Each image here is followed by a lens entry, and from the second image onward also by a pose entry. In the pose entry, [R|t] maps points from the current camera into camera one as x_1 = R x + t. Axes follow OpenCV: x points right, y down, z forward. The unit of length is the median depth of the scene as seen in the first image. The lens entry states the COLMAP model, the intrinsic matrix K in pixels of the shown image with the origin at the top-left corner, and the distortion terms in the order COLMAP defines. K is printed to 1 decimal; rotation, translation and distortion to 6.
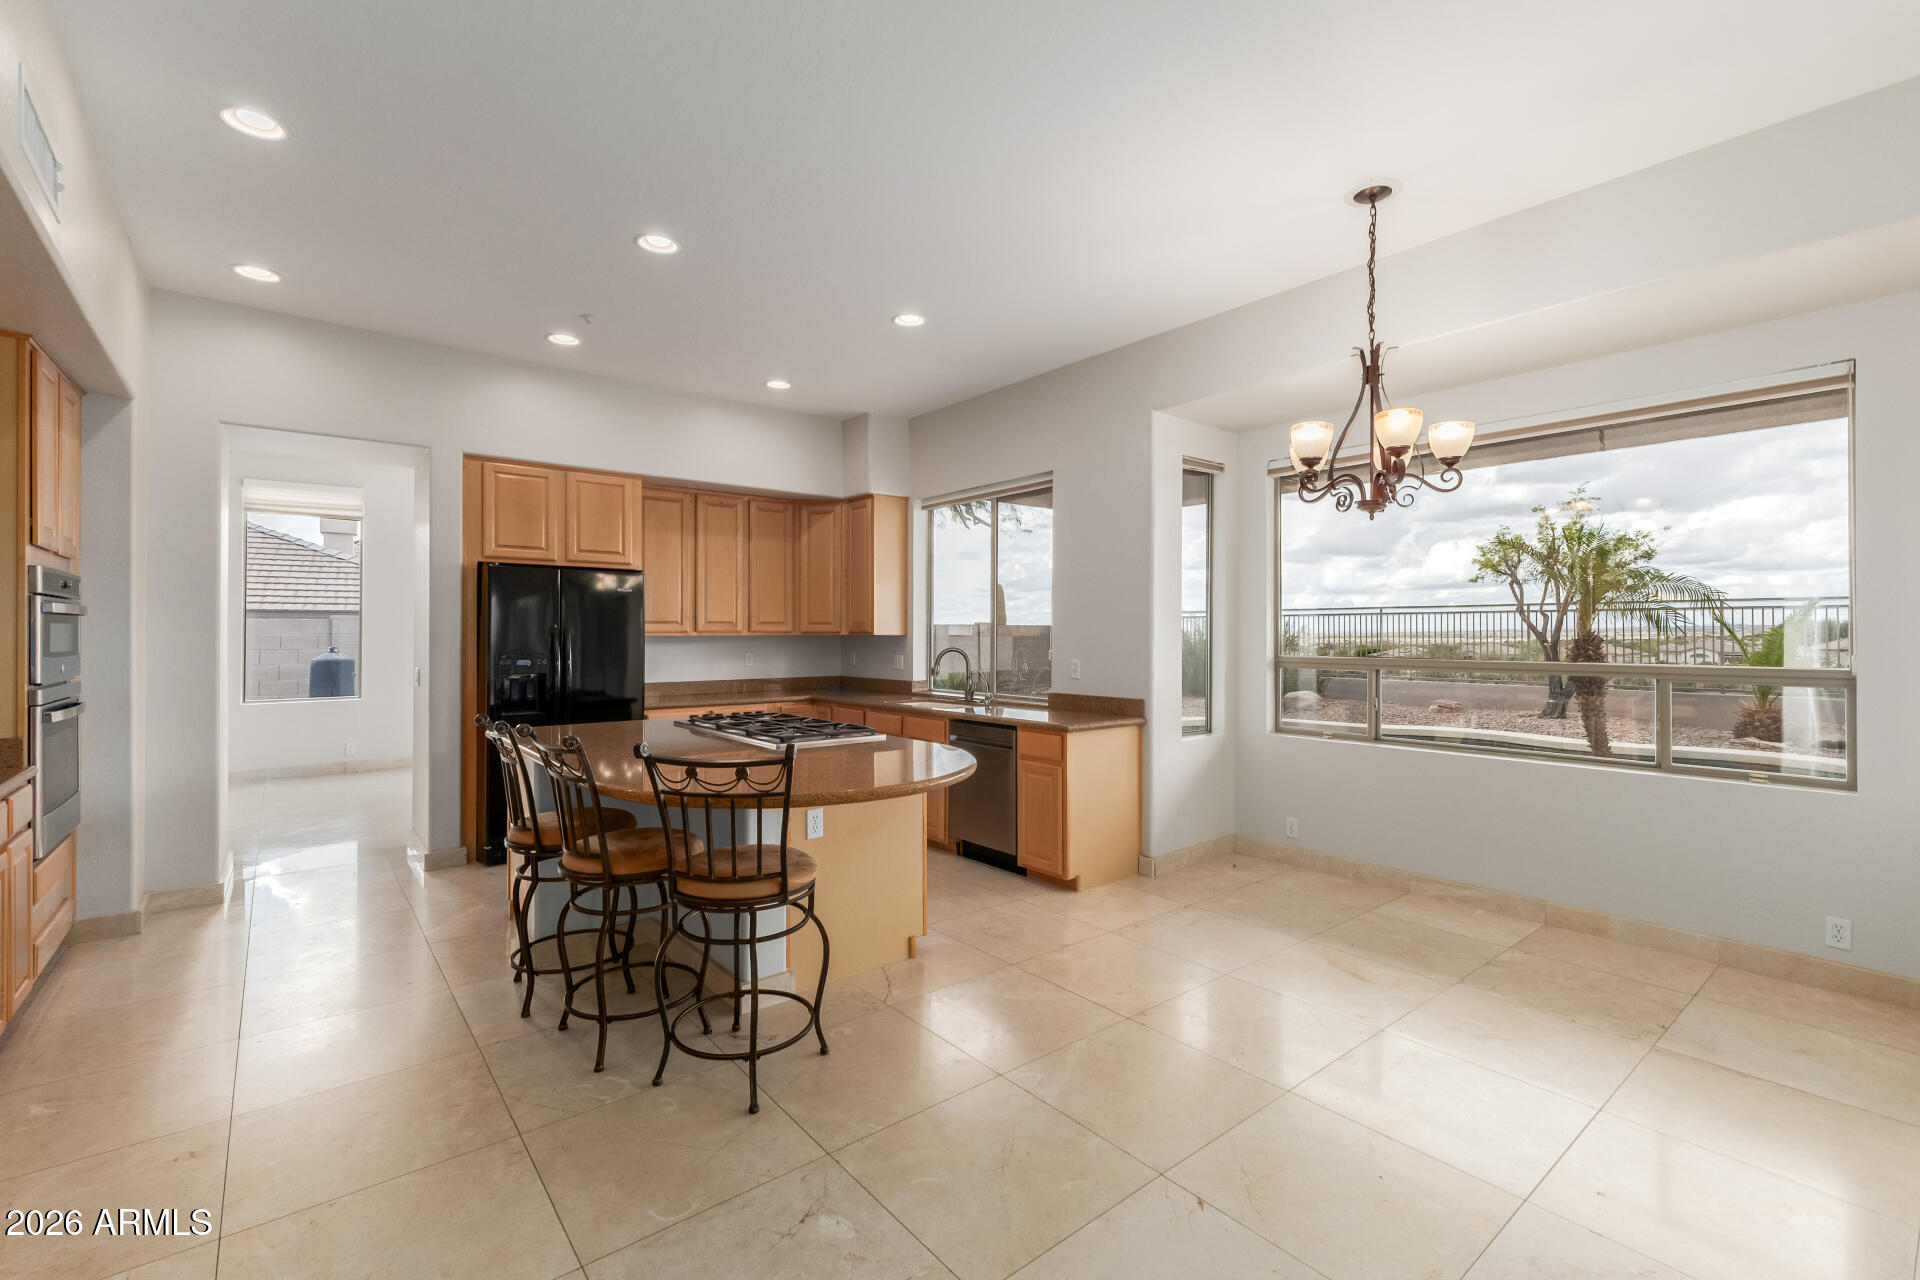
lens RADIAL K [[838.2, 0, 963.5], [0, 838.2, 633.3], [0, 0, 1]] dist [0.004167, 0.000297]
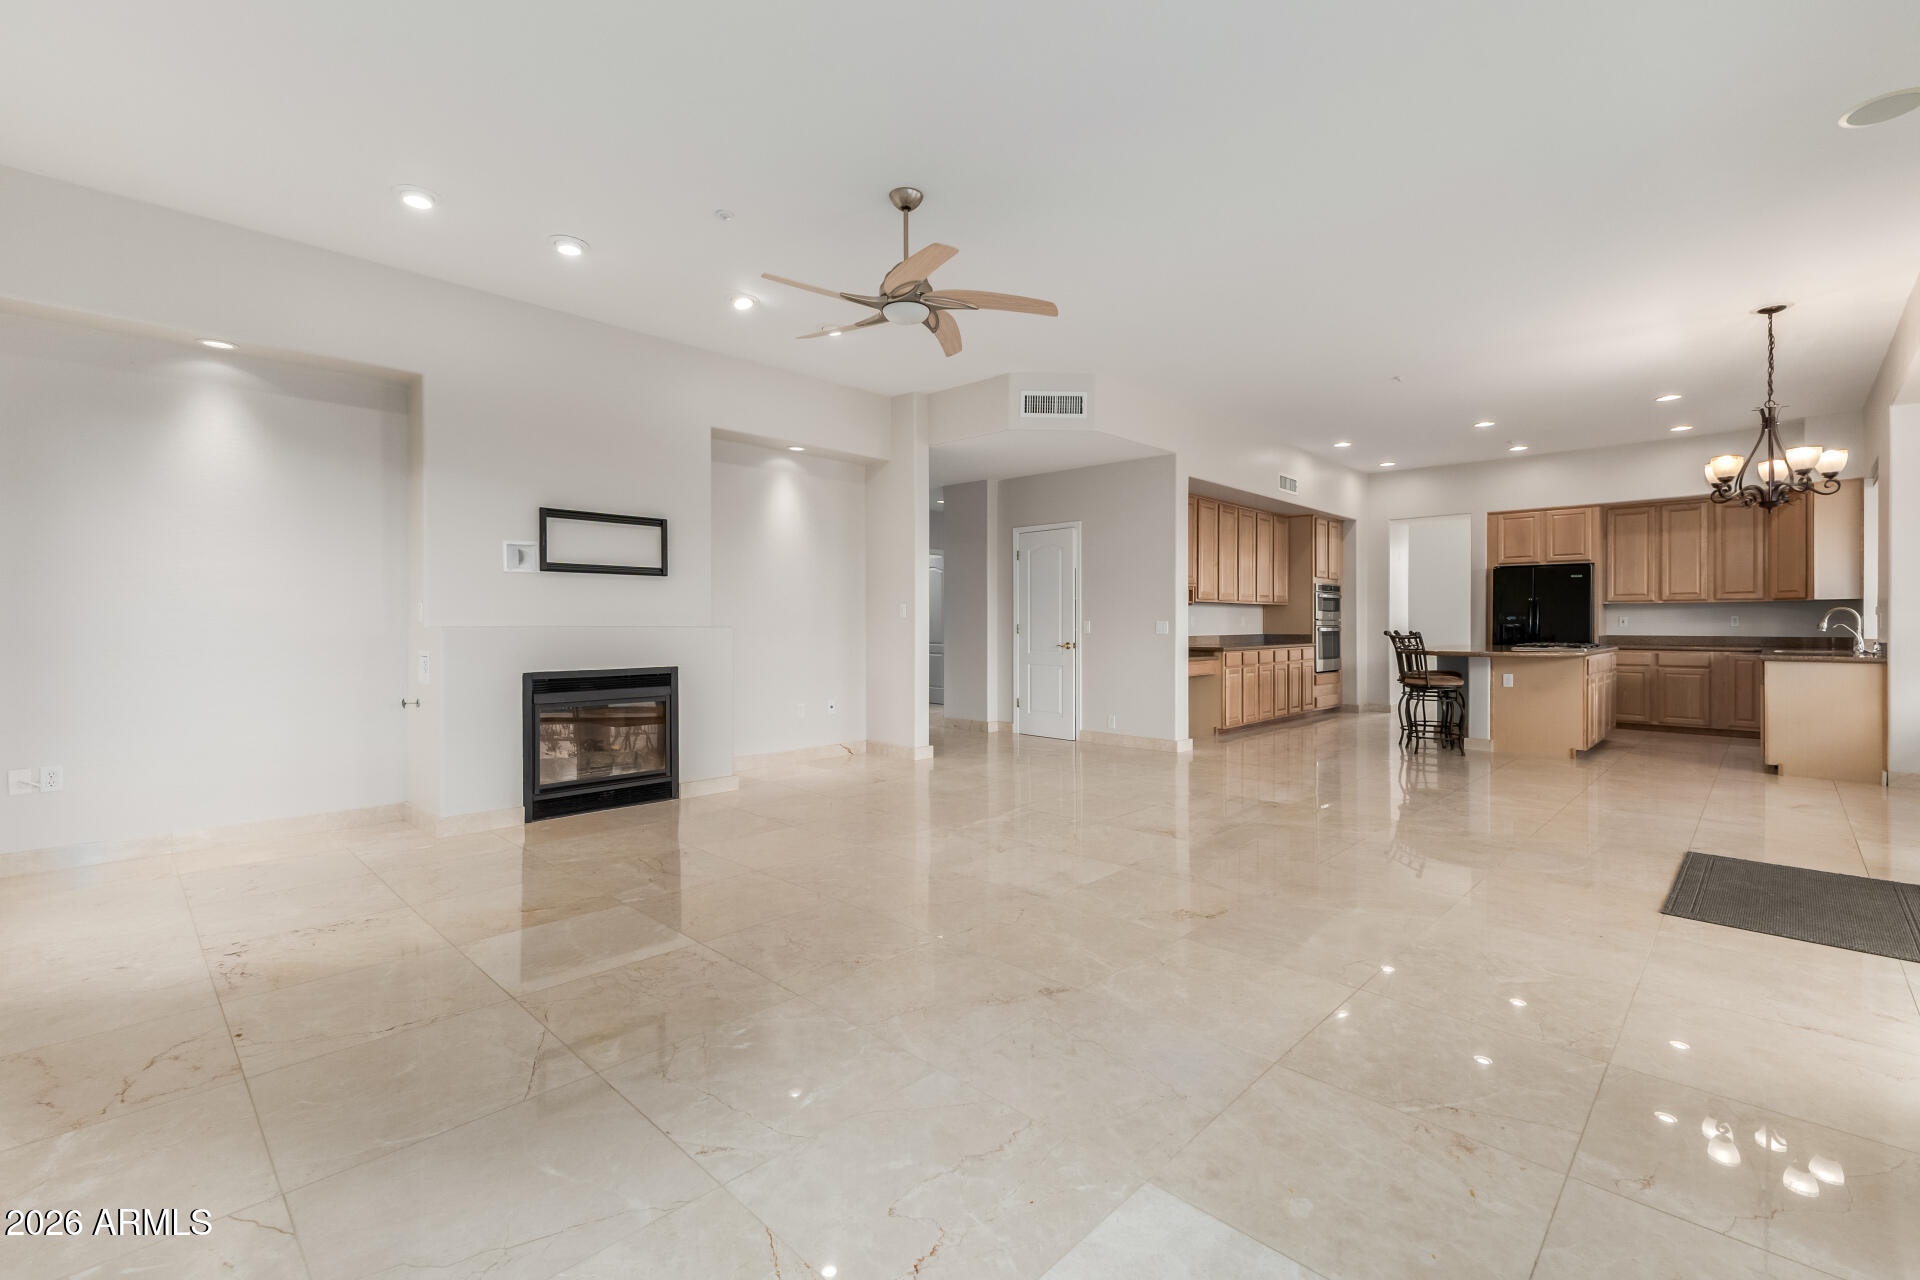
lens RADIAL K [[838.2, 0, 963.8], [0, 838.2, 629.1], [0, 0, 1]] dist [0.004167, 0.000297]
pose [[0.109318, 0.005622, -0.993991, 1.233071], [0.002046, 0.999981, 0.005881, 0.046372], [0.994005, -0.002676, 0.109305, -0.450000]]
